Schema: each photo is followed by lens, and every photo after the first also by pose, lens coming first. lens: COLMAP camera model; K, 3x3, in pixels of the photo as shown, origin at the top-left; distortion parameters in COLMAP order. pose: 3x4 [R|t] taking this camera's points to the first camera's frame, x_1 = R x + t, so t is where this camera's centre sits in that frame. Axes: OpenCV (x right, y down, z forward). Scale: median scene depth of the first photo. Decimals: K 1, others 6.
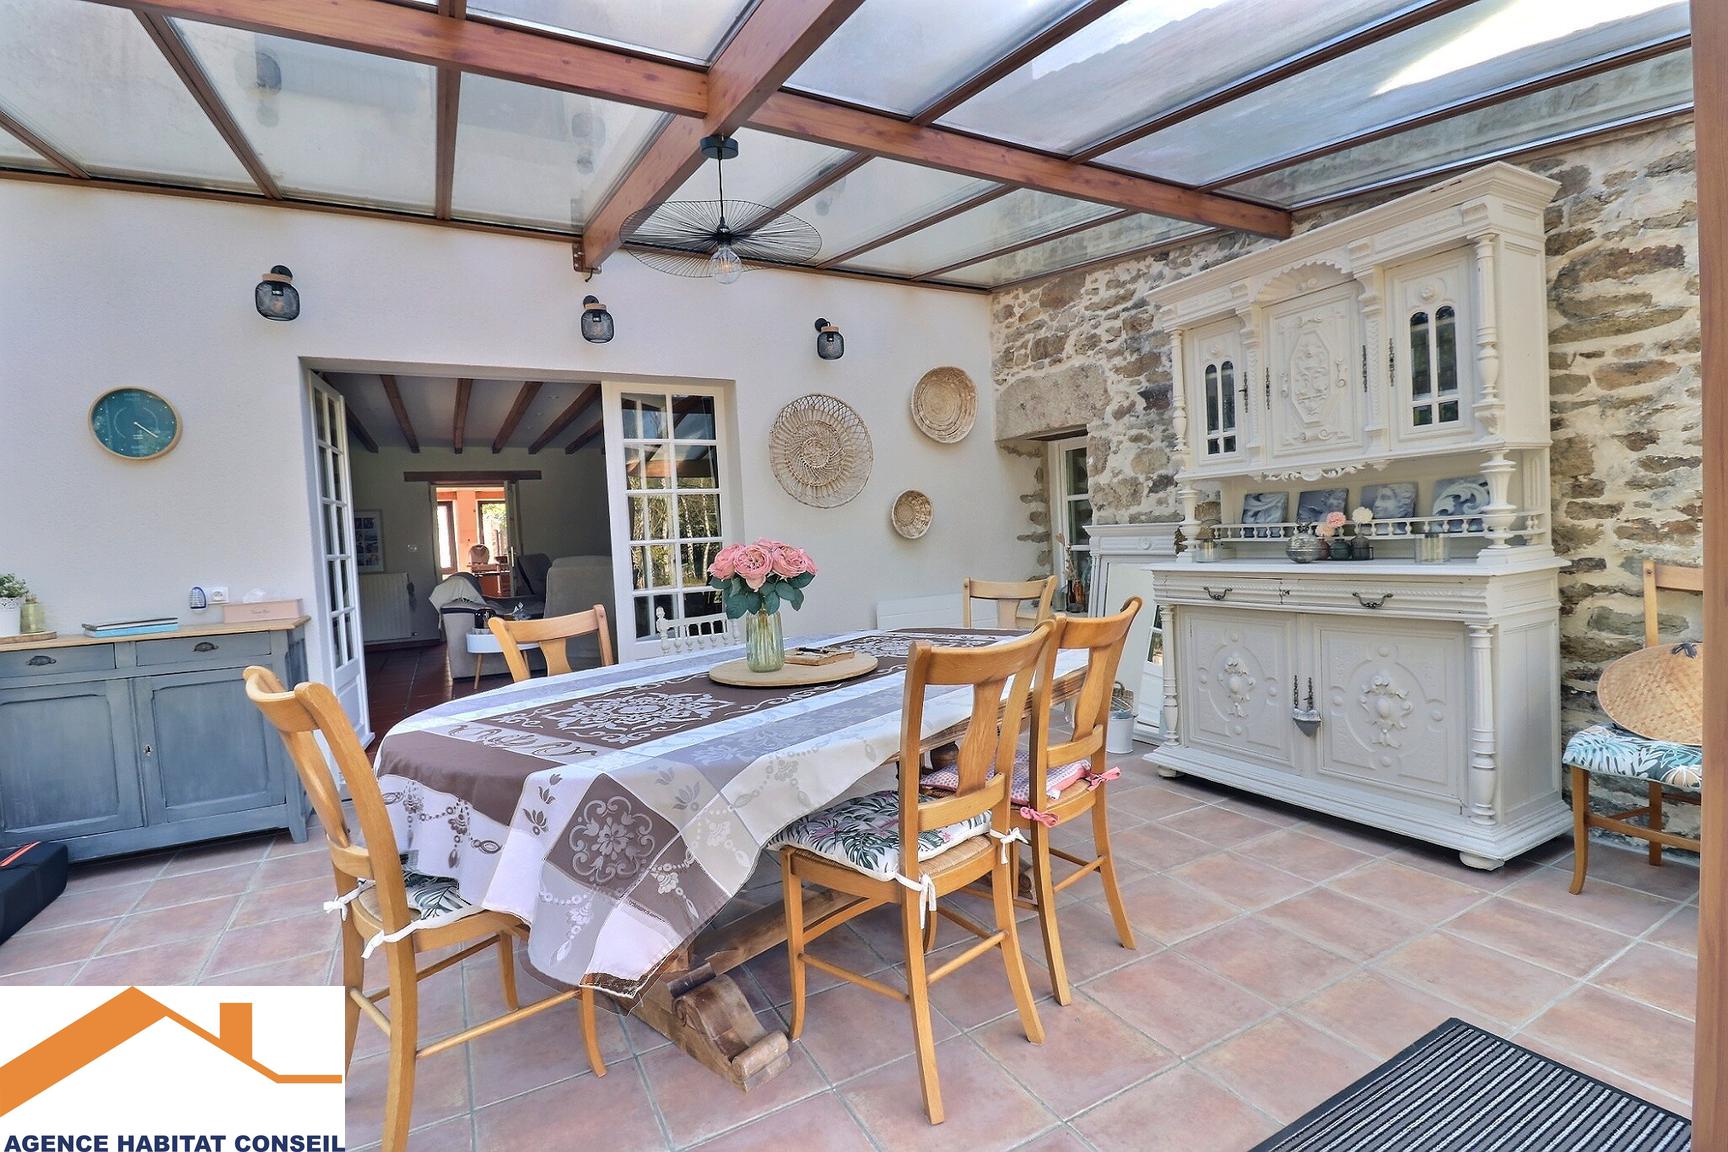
lens RADIAL K [[799.0, 0, 869.2], [0, 799.0, 570.1], [0, 0, 1]] dist [0.000169, -0.000023]
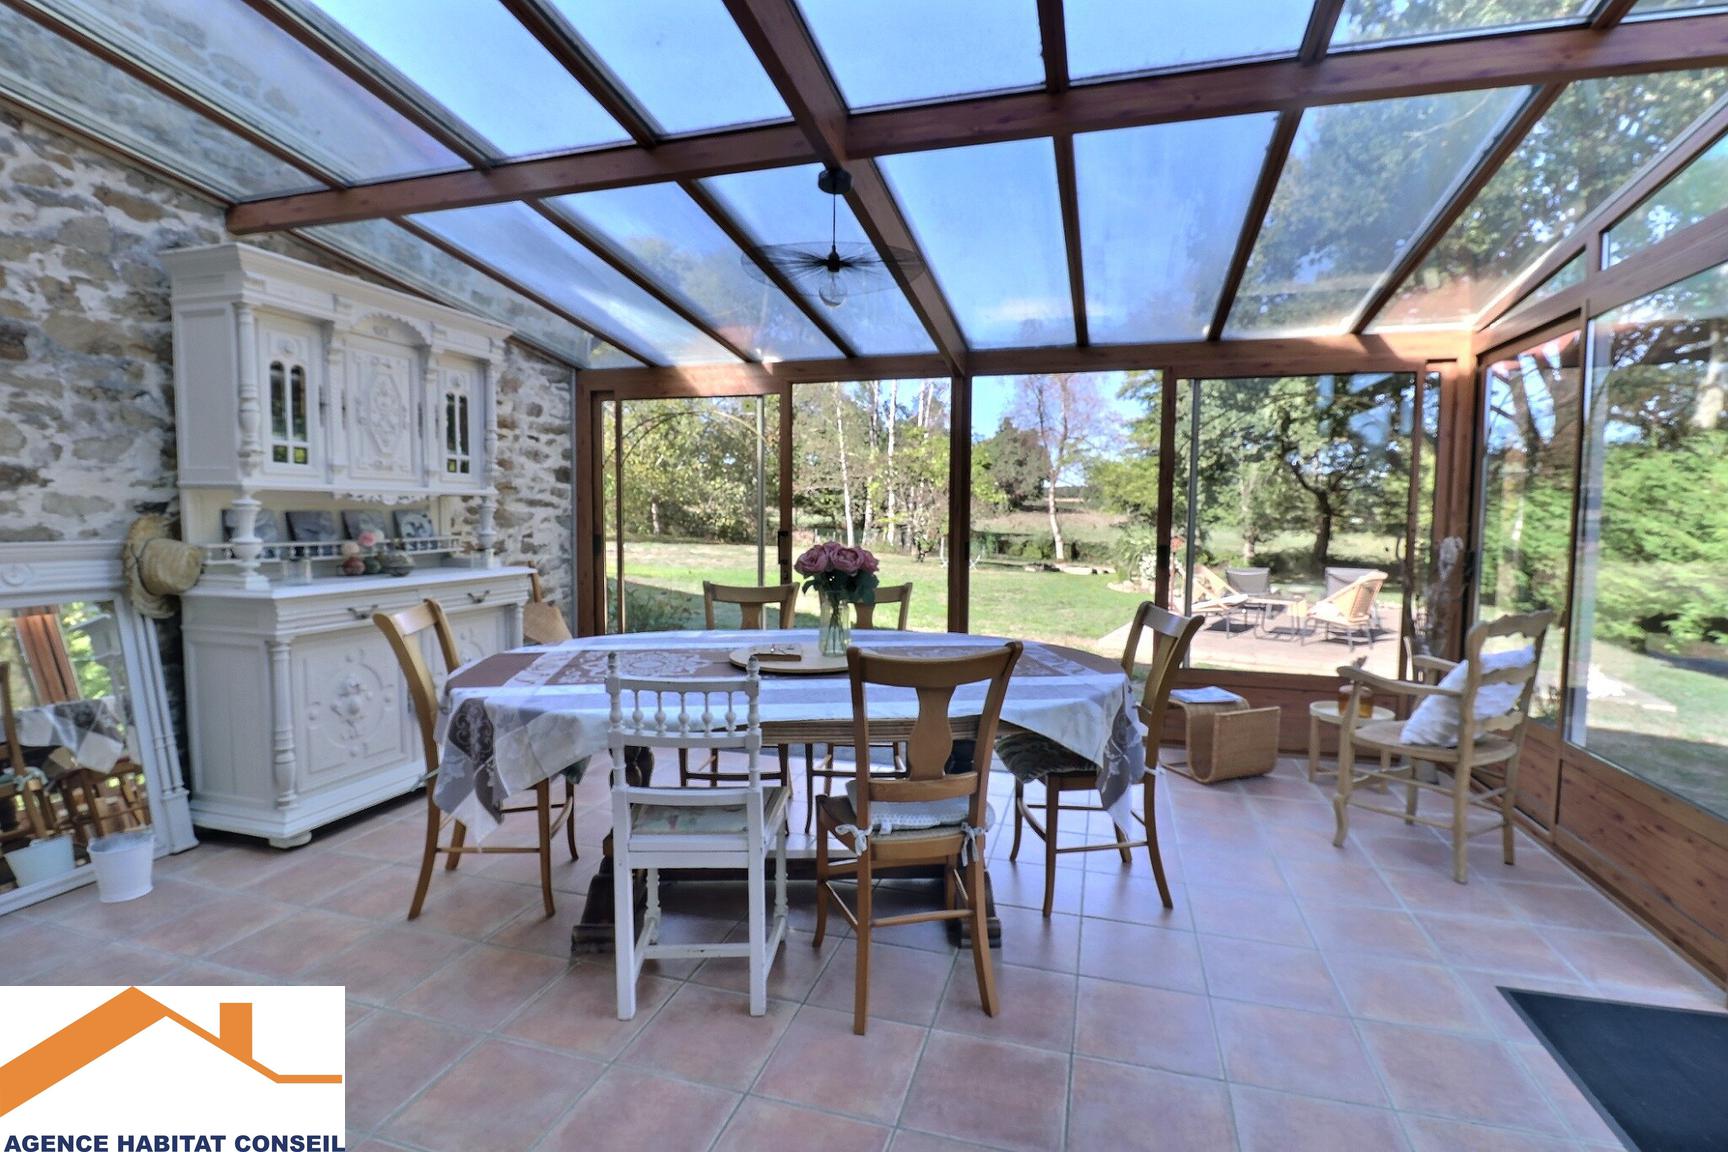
lens RADIAL K [[799.0, 0, 869.2], [0, 799.0, 570.1], [0, 0, 1]] dist [0.000169, -0.000023]
pose [[-0.704332, -0.004289, 0.709858, -0.670292], [0.061040, 0.995912, 0.066583, -0.047678], [-0.707241, 0.090226, -0.701191, 1.199693]]
